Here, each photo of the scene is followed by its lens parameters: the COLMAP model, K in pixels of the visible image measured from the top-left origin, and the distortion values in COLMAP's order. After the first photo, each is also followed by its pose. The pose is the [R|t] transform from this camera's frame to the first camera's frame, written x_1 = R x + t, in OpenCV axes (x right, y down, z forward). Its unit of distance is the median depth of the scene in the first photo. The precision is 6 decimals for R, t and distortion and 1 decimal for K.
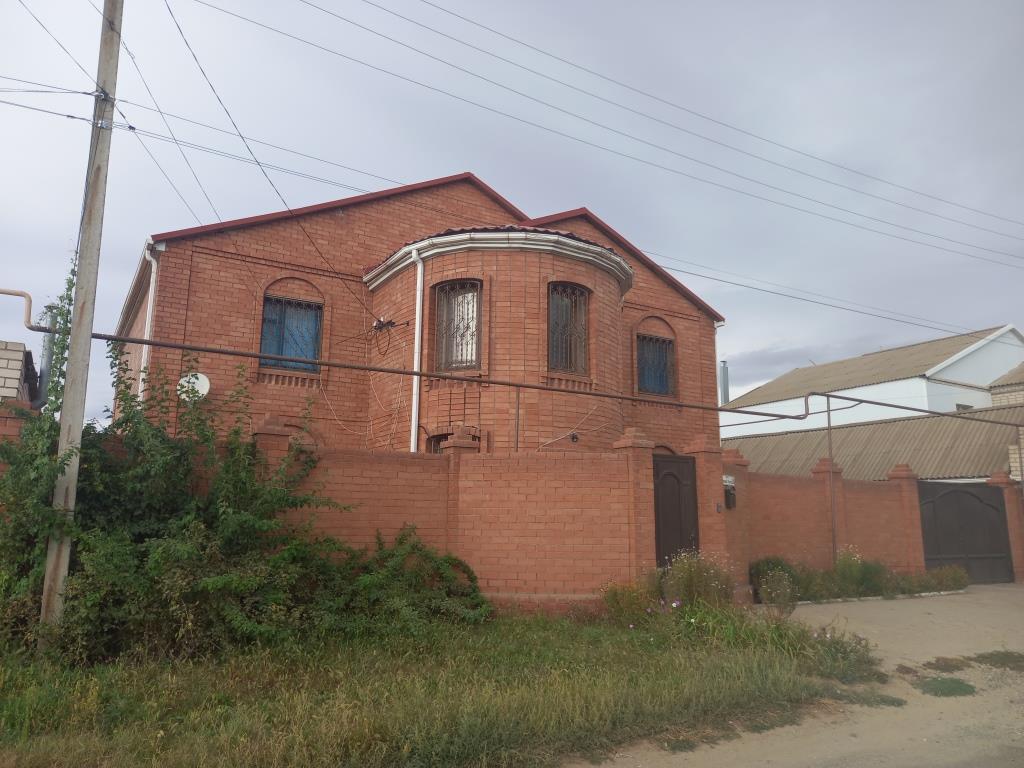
lens RADIAL K [[741.9, 0, 516.4], [0, 741.9, 383.5], [0, 0, 1]] dist [0.077817, -0.075237]
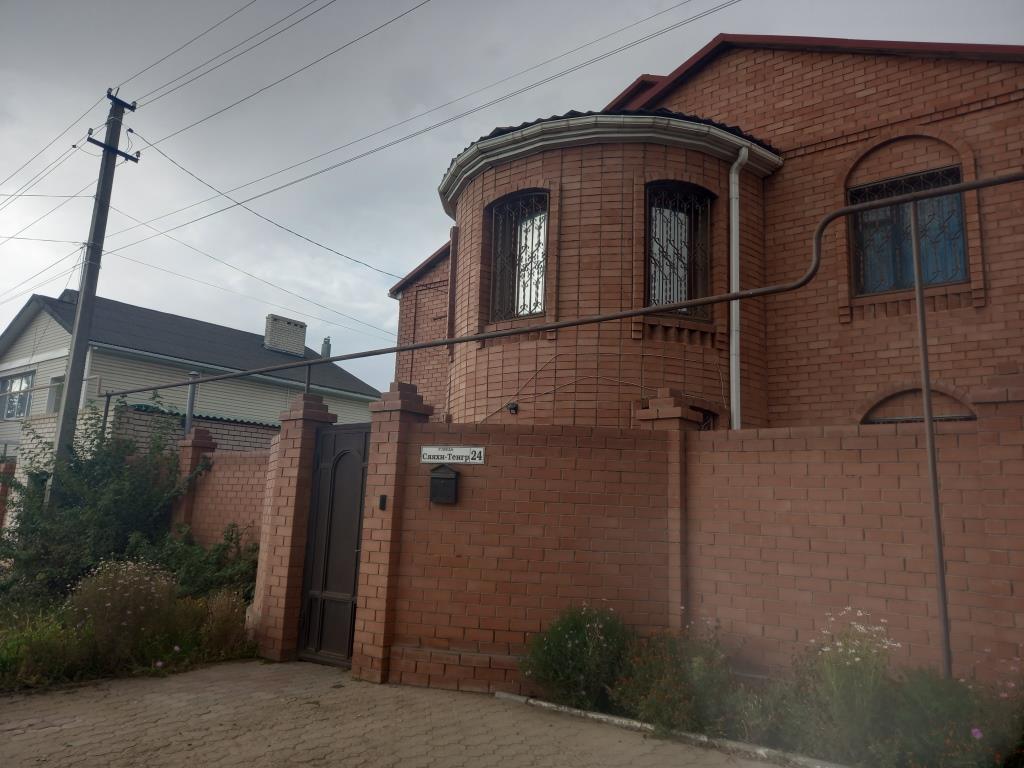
lens RADIAL K [[741.9, 0, 516.4], [0, 741.9, 383.5], [0, 0, 1]] dist [0.077817, -0.075237]
pose [[0.360081, -0.156321, -0.919731, 0.684074], [0.139792, 0.983772, -0.112476, 0.121418], [0.922388, -0.088071, 0.376090, 0.695309]]
